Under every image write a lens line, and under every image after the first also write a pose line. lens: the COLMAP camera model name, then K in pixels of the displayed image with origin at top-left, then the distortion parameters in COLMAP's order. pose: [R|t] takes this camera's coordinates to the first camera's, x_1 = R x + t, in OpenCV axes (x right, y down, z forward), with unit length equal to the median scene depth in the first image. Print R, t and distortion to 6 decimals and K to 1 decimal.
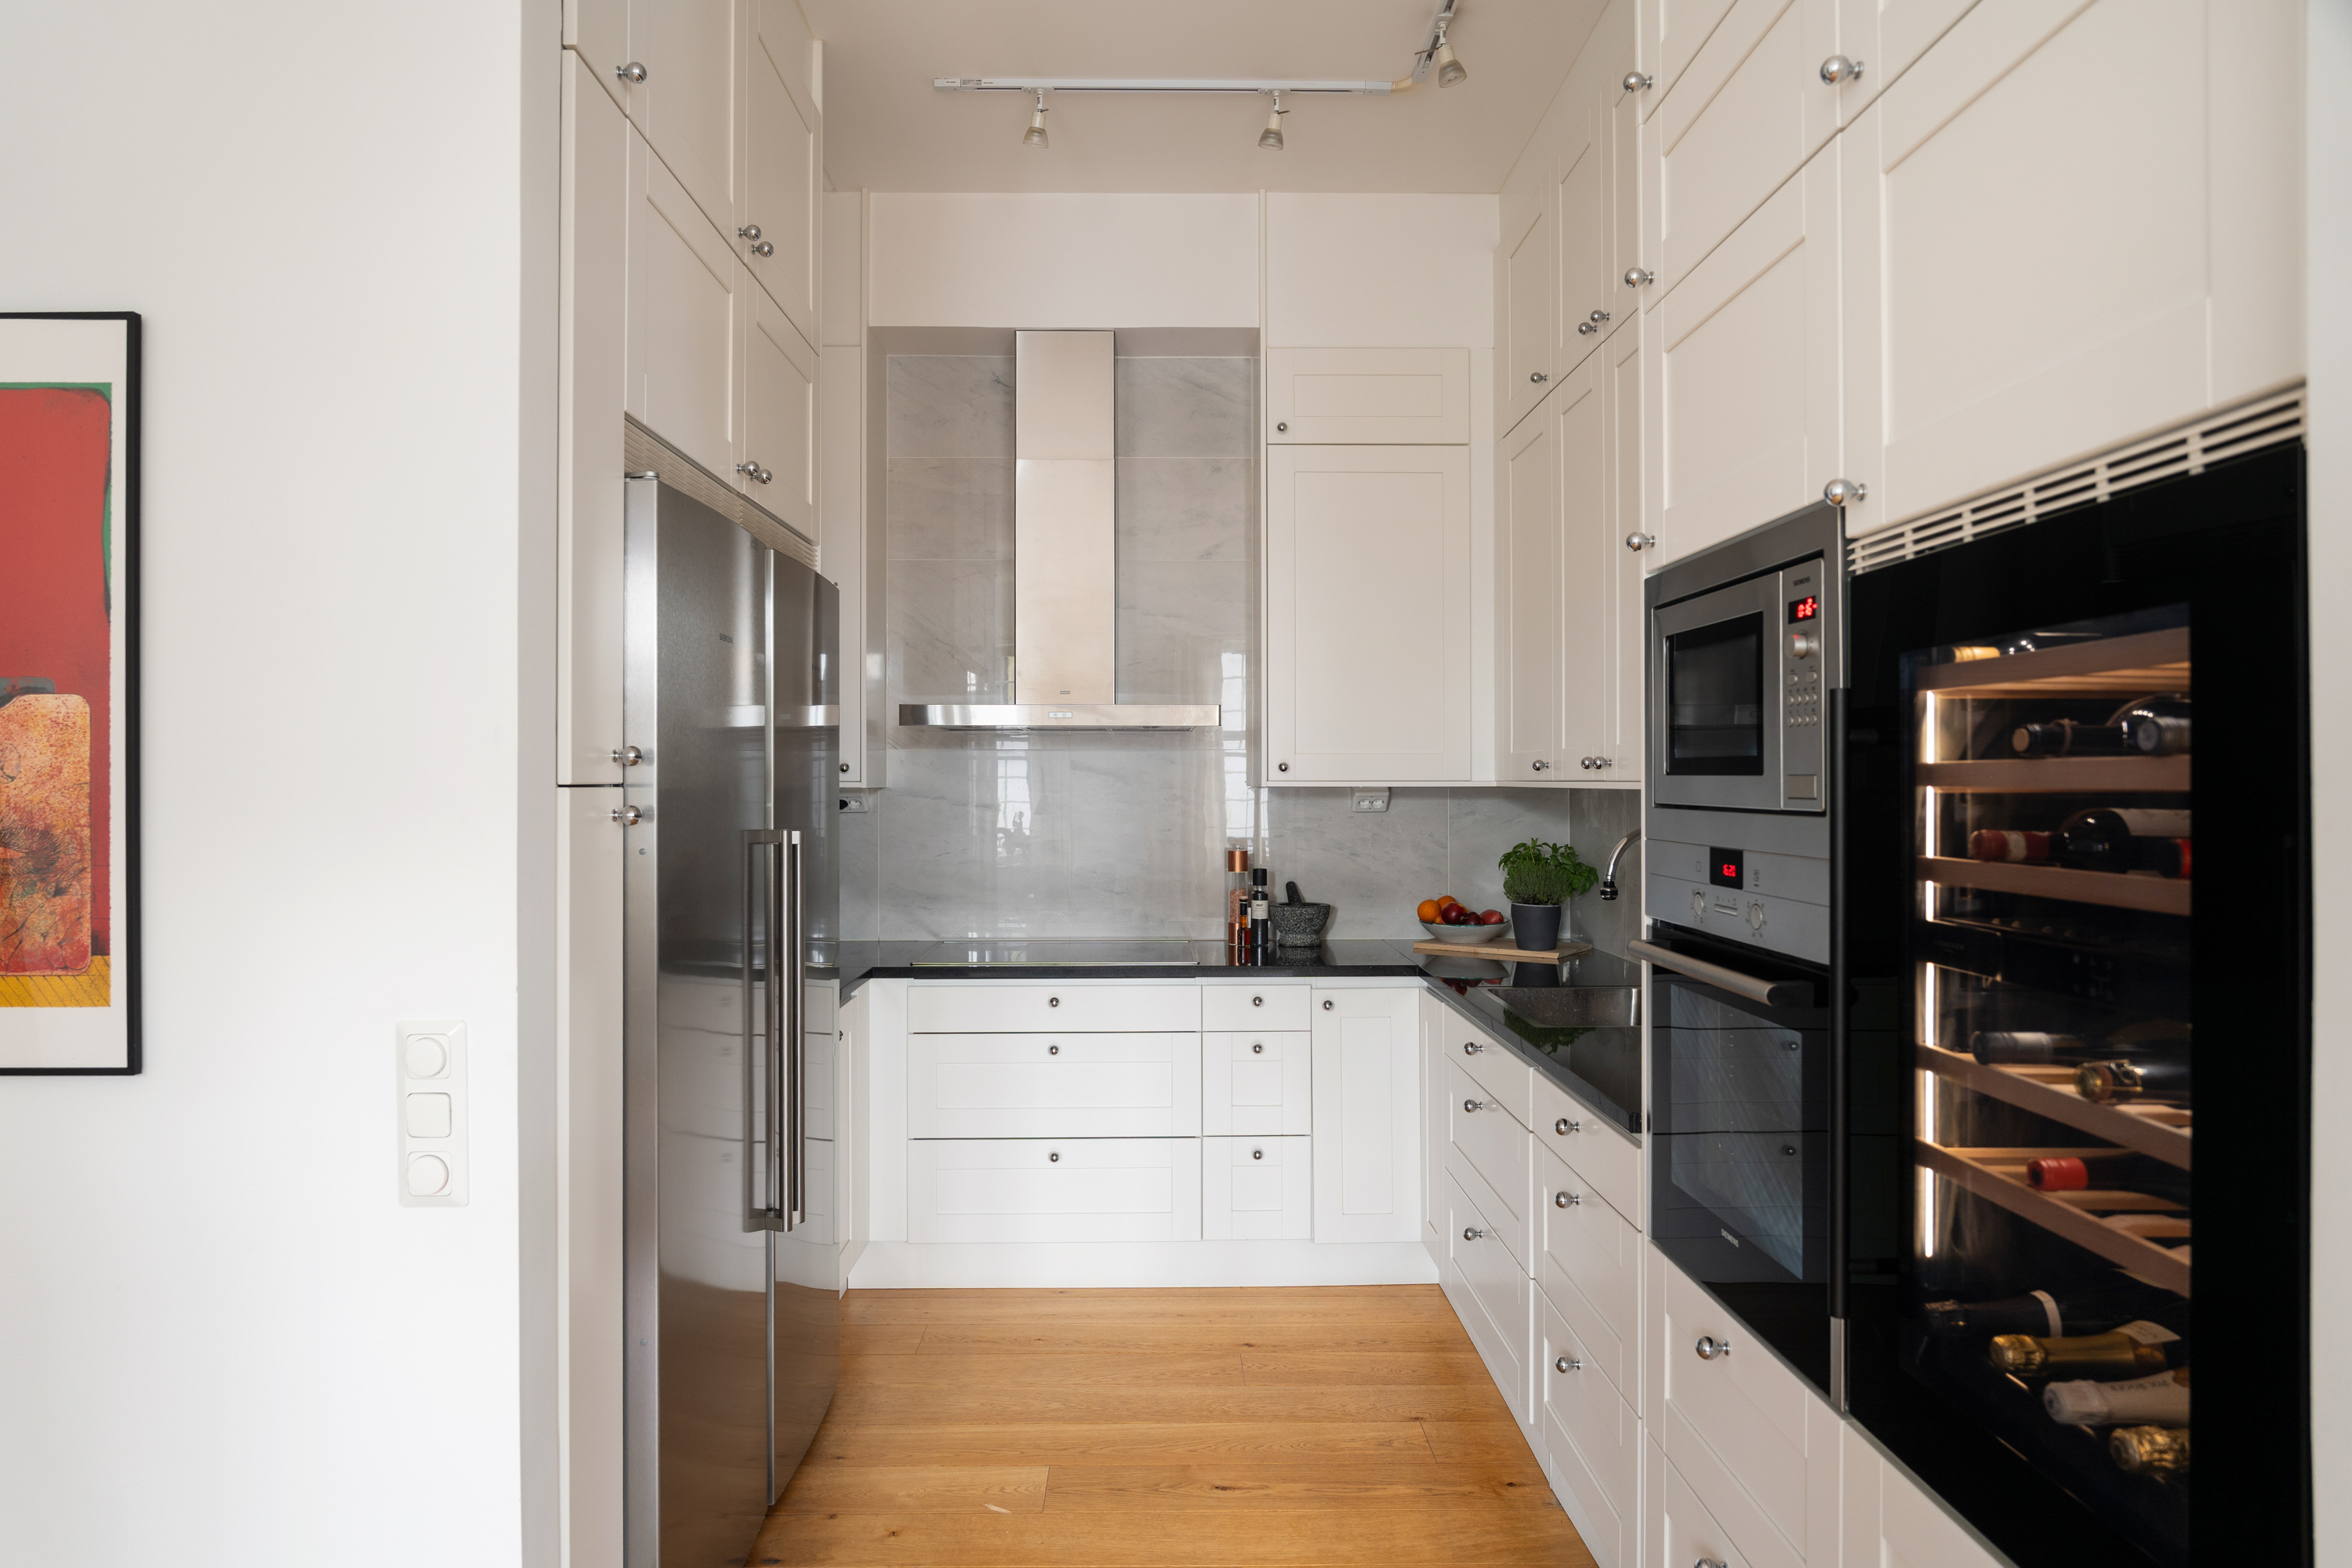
lens RADIAL K [[1494.8, 0, 1176.4], [0, 1494.8, 778.4], [0, 0, 1]] dist [-0.002396, -0.000454]
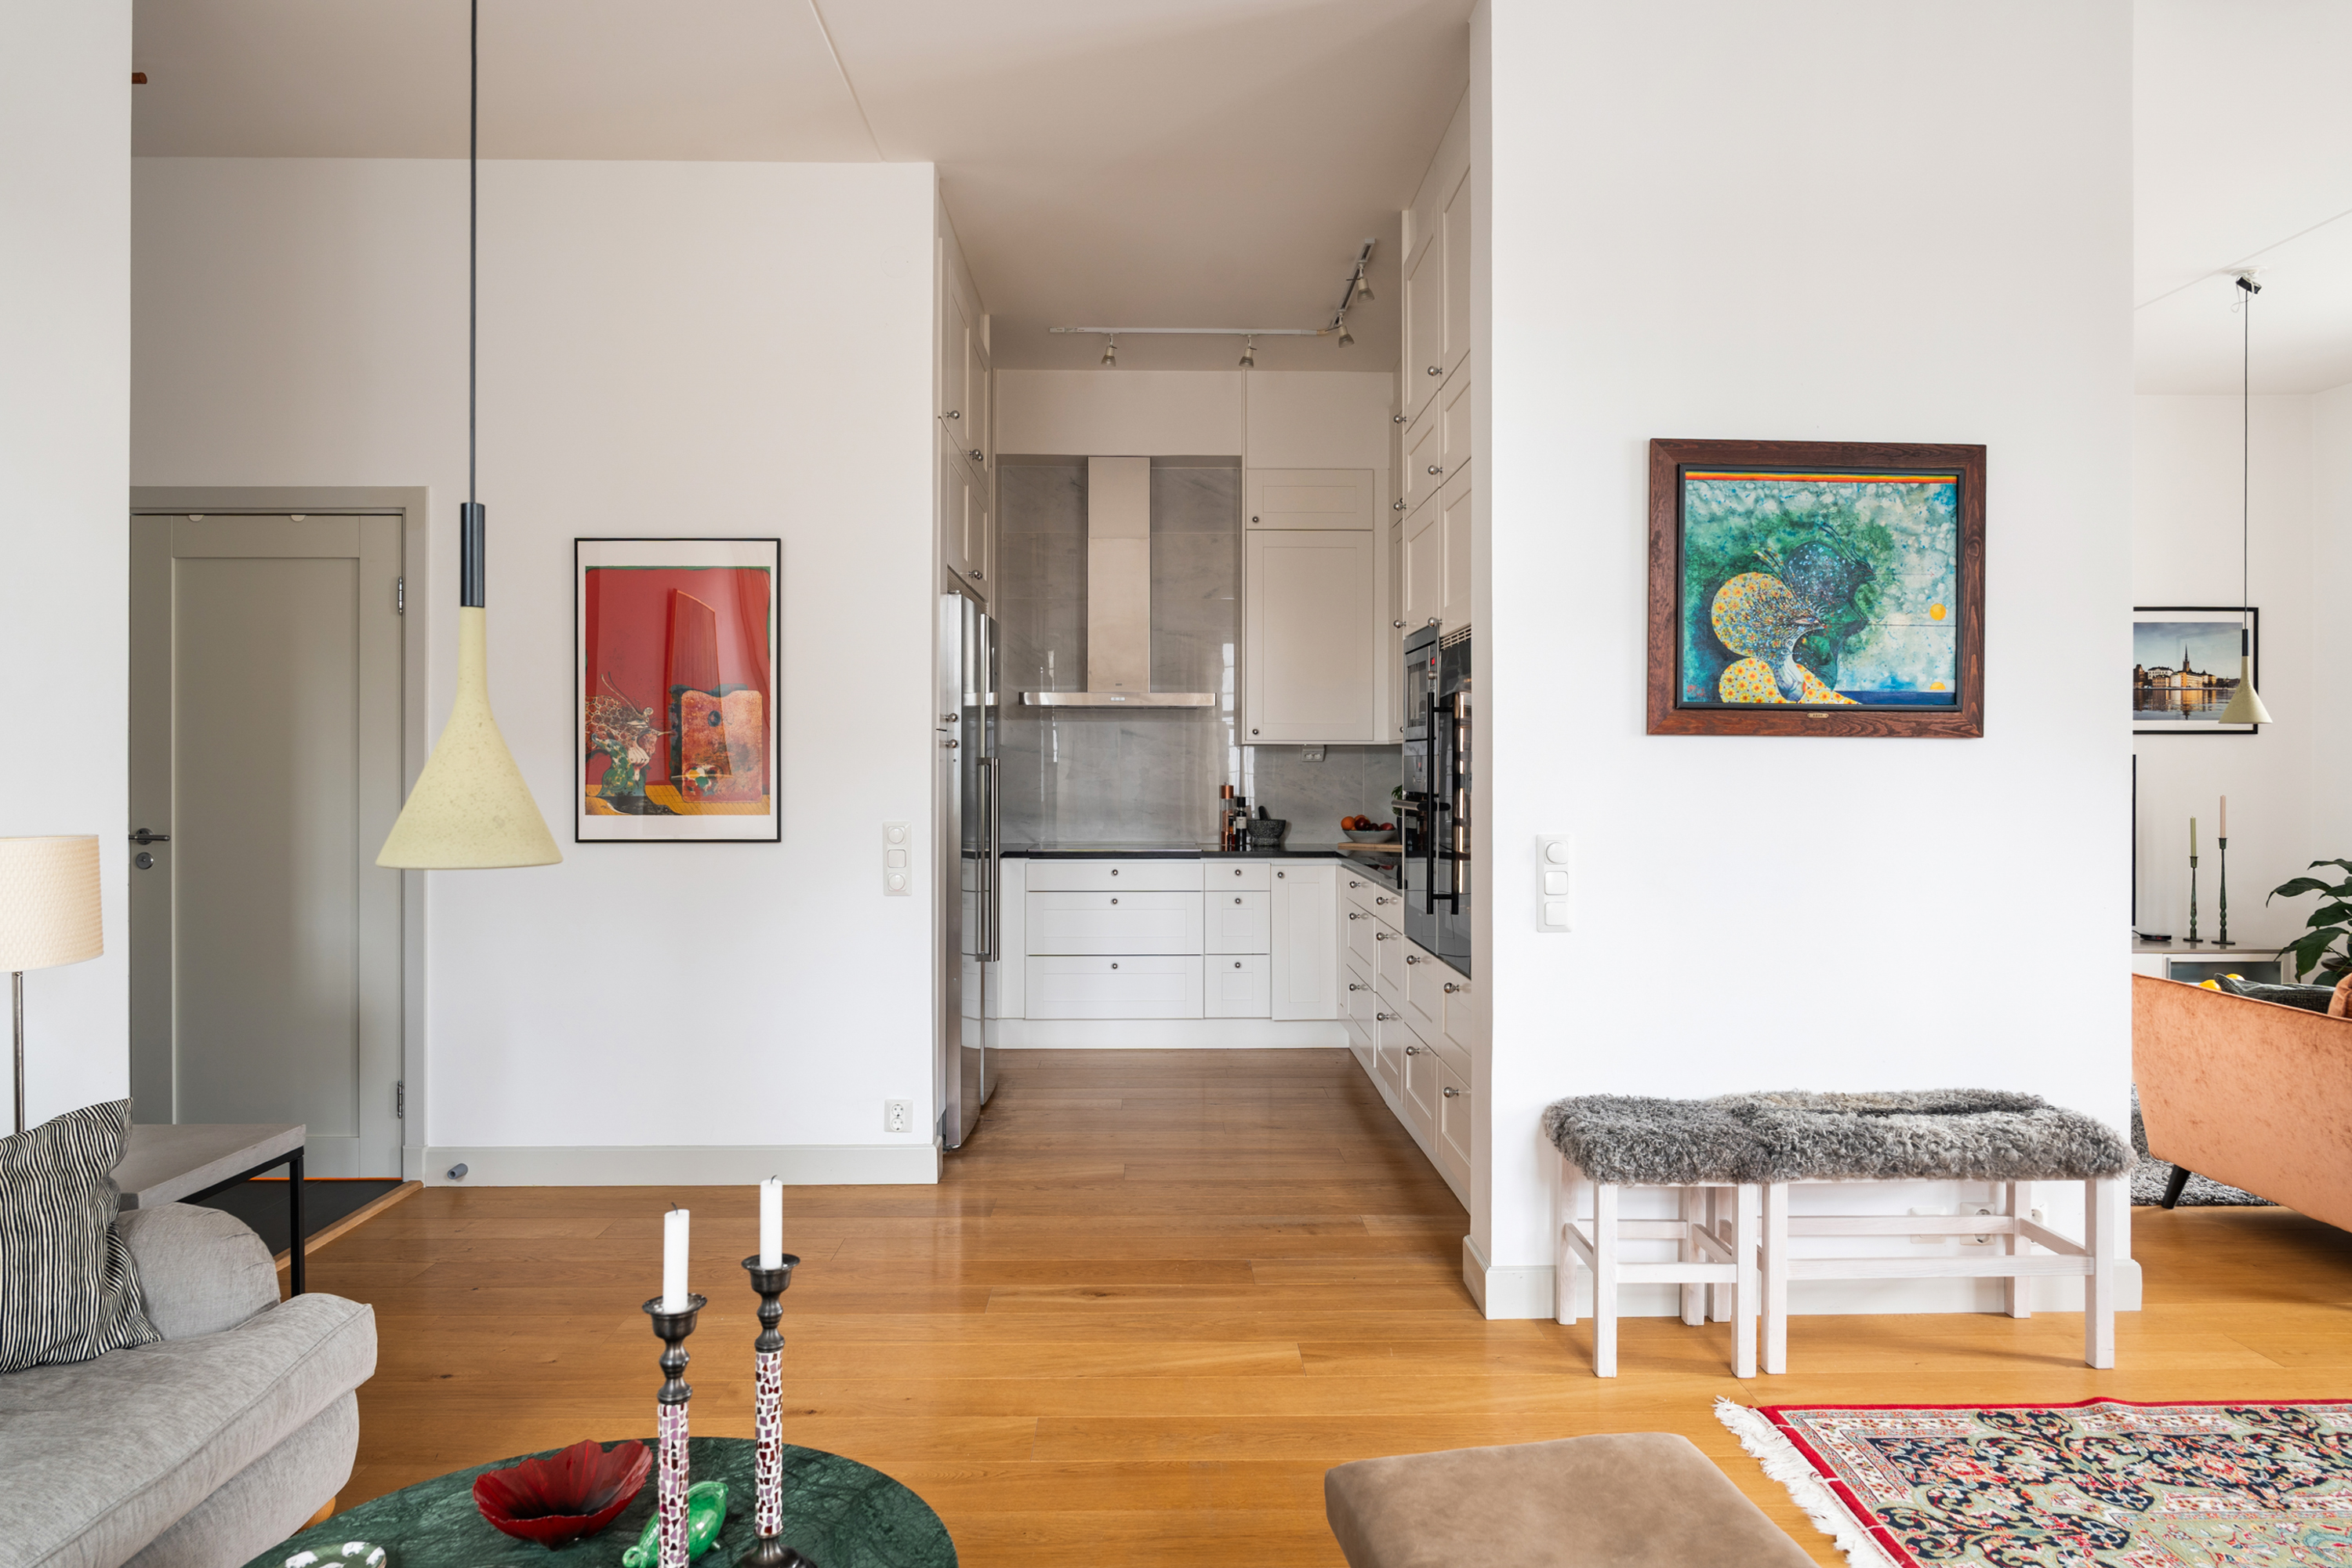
lens RADIAL K [[1494.5, 0, 1174.9], [0, 1494.5, 778.2], [0, 0, 1]] dist [0.002247, -0.000072]
pose [[0.999991, 0.003093, -0.002845, -0.010215], [-0.003059, 0.999925, 0.011857, 0.023261], [0.002881, -0.011849, 0.999926, -0.595654]]
